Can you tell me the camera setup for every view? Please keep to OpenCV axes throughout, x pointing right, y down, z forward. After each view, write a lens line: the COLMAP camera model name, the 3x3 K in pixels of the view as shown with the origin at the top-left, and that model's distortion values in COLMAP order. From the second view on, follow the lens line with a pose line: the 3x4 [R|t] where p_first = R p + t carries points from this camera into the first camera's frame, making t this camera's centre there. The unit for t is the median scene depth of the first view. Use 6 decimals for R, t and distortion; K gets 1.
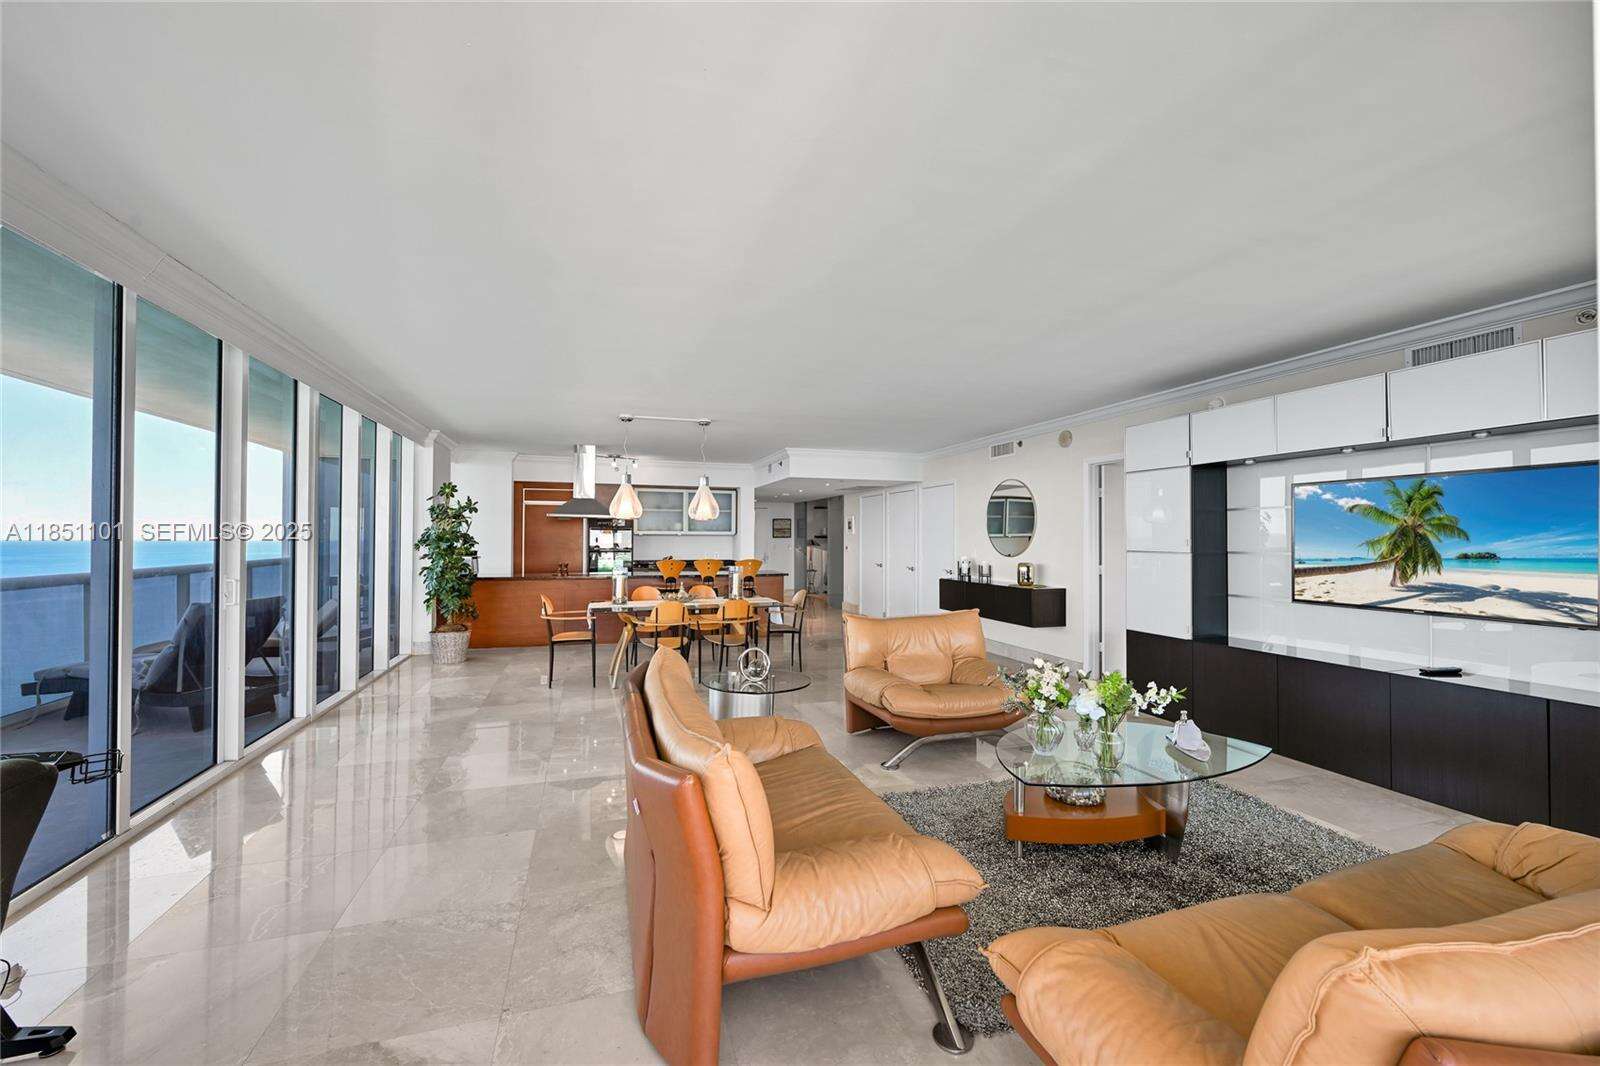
lens RADIAL K [[632.6, 0, 794.0], [0, 632.6, 531.9], [0, 0, 1]] dist [-0.001860, 0.000624]
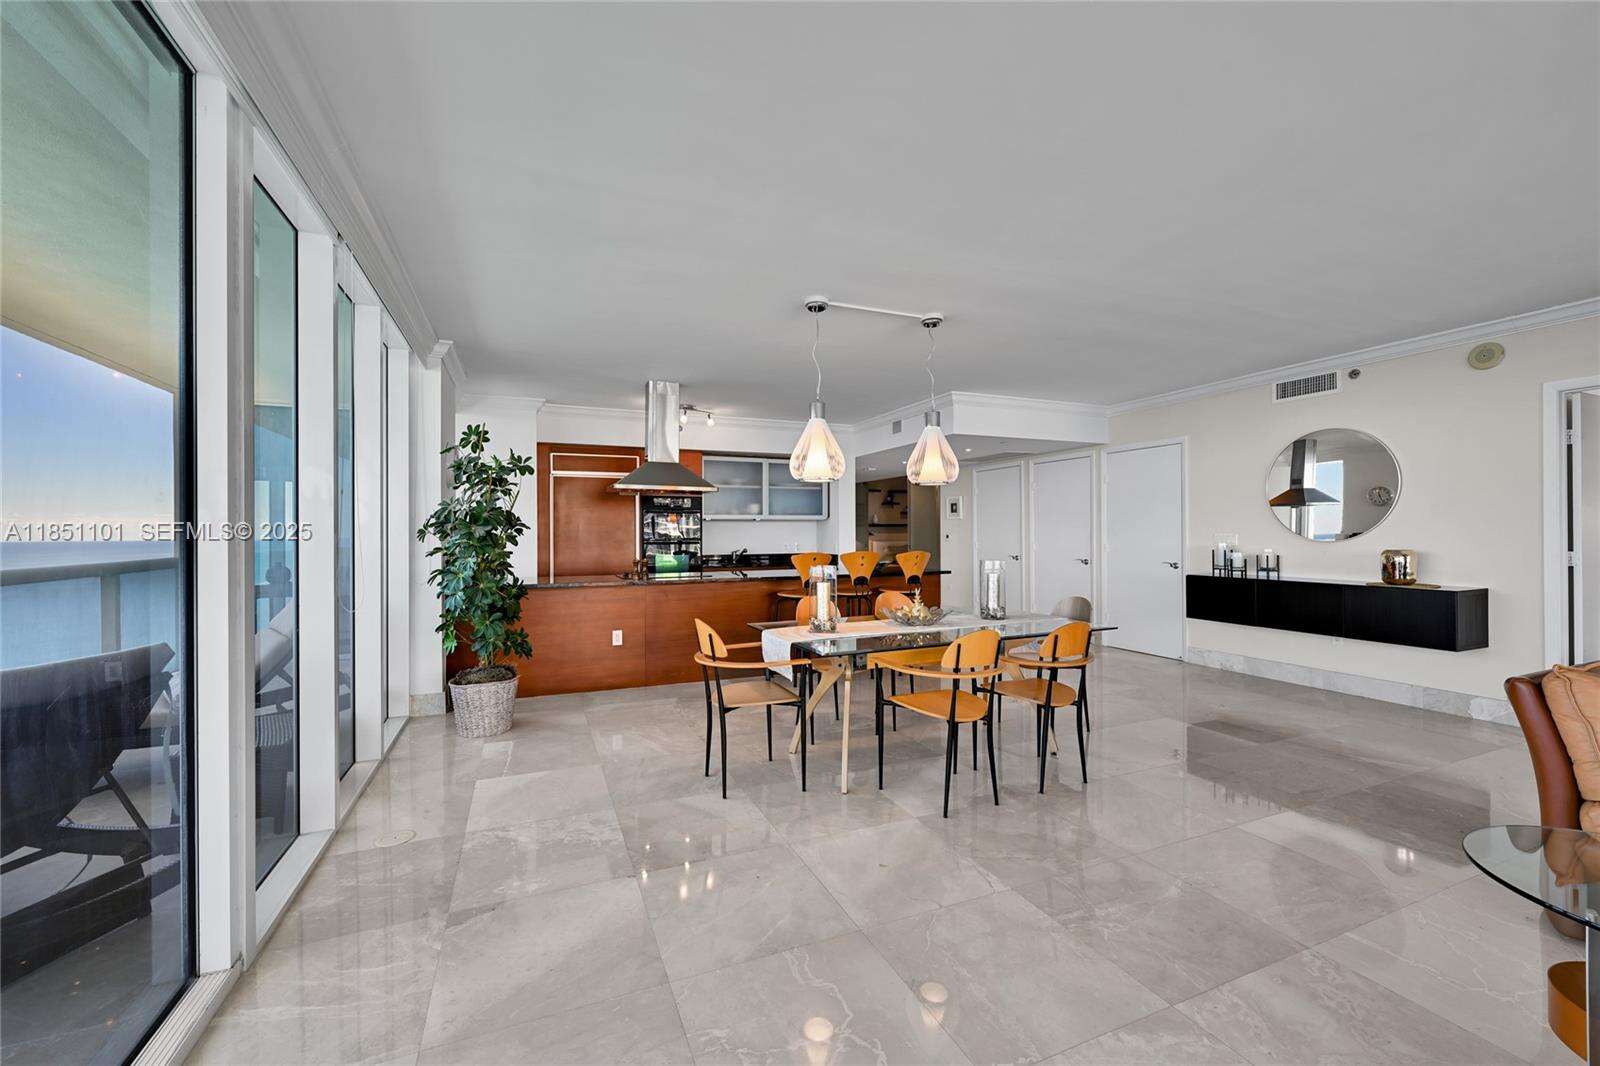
lens RADIAL K [[632.6, 0, 795.8], [0, 632.6, 530.6], [0, 0, 1]] dist [-0.001860, 0.000624]
pose [[0.995519, -0.009293, 0.094101, -0.320862], [0.008808, 0.999946, 0.005567, 0.020337], [-0.094148, -0.004713, 0.995547, 0.405162]]
